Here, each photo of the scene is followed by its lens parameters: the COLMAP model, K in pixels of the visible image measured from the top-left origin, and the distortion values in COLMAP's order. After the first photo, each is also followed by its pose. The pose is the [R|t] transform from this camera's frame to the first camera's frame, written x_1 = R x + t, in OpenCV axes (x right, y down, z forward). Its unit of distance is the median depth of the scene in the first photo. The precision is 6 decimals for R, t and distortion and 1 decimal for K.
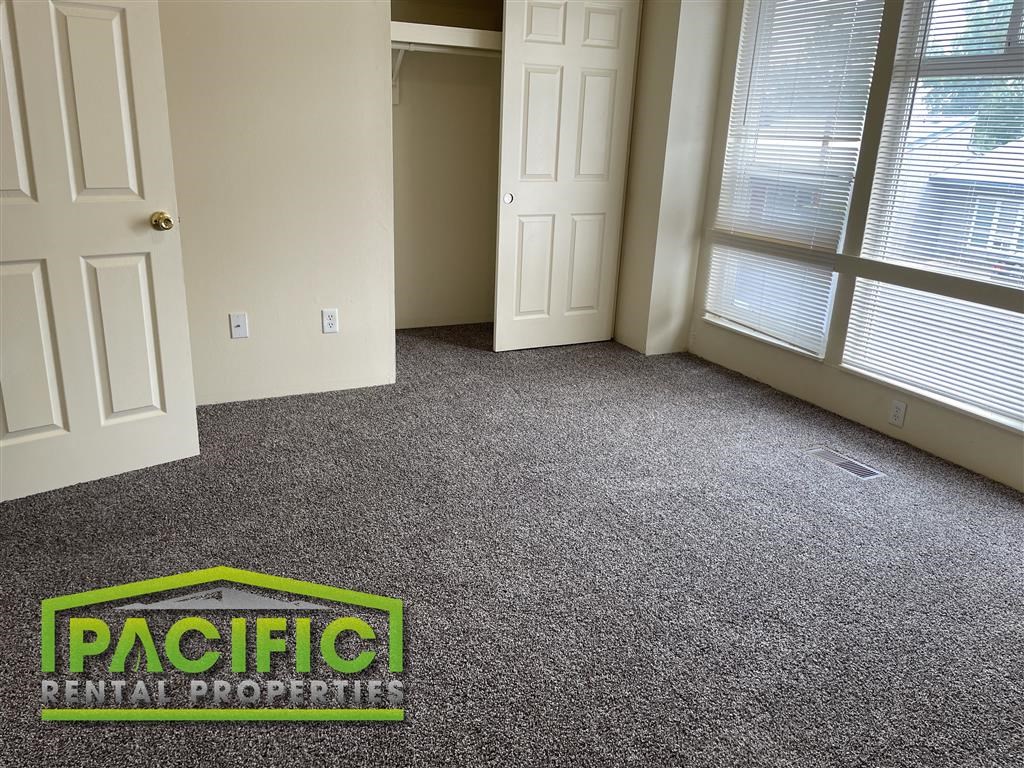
lens RADIAL K [[776.4, 0, 512.0], [0, 776.4, 384.0], [0, 0, 1]] dist [0.006349, 0.000915]
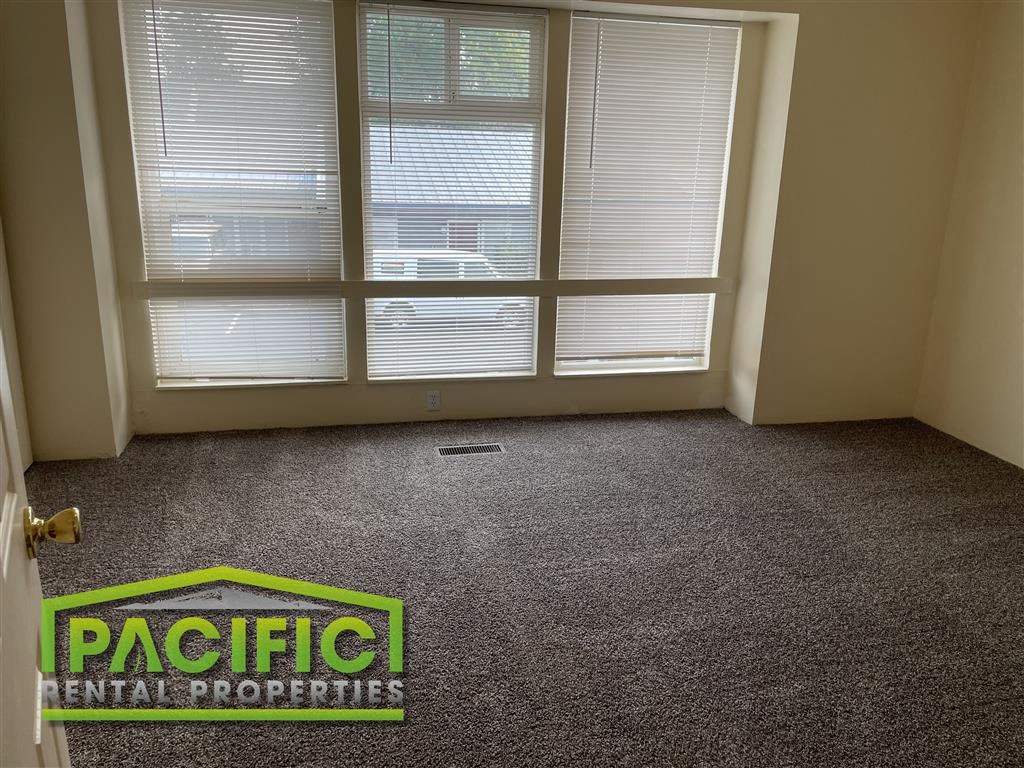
lens RADIAL K [[776.4, 0, 512.0], [0, 776.4, 384.0], [0, 0, 1]] dist [0.006349, 0.000915]
pose [[0.193903, -0.306742, 0.931832, -0.548249], [0.276149, 0.928518, 0.248187, -0.233335], [-0.941352, 0.209200, 0.264749, 0.534337]]
